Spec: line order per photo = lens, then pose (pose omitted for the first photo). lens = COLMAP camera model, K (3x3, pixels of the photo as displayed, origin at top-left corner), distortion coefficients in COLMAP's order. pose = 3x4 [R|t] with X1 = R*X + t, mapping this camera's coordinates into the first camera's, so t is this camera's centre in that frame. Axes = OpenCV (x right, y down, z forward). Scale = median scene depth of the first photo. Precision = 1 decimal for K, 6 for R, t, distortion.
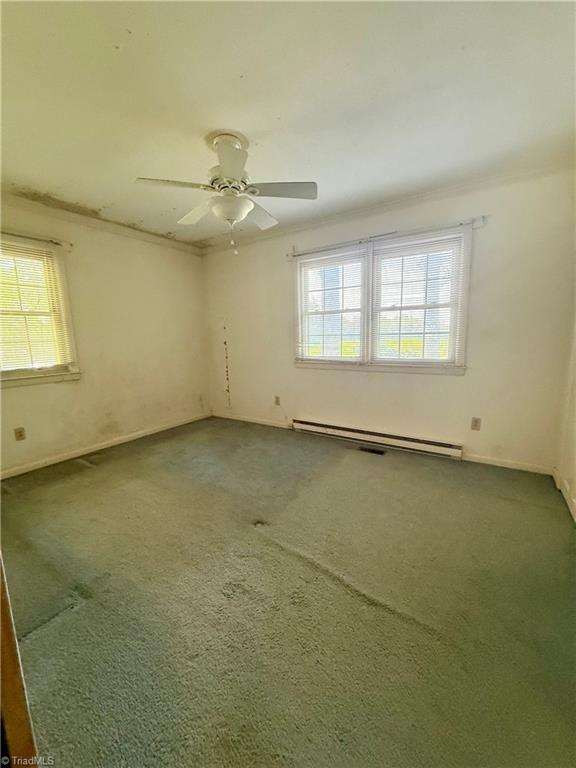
lens RADIAL K [[307.4, 0, 285.2], [0, 307.4, 382.9], [0, 0, 1]] dist [0.002257, 0.000586]
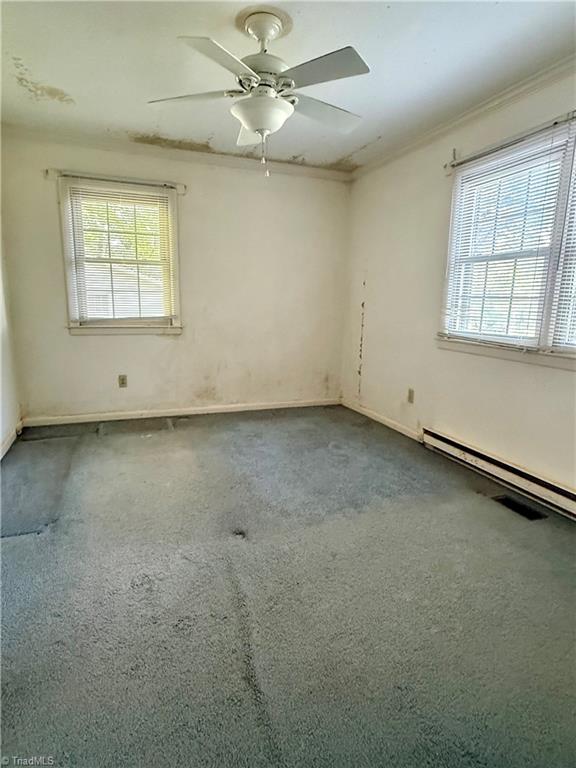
lens RADIAL K [[434.9, 0, 287.4], [0, 434.9, 384.1], [0, 0, 1]] dist [0.005996, -0.001512]
pose [[0.808787, 0.150651, -0.568478, 0.341908], [-0.129133, 0.988535, 0.078249, -0.007235], [0.573749, 0.010122, 0.818969, 0.106790]]
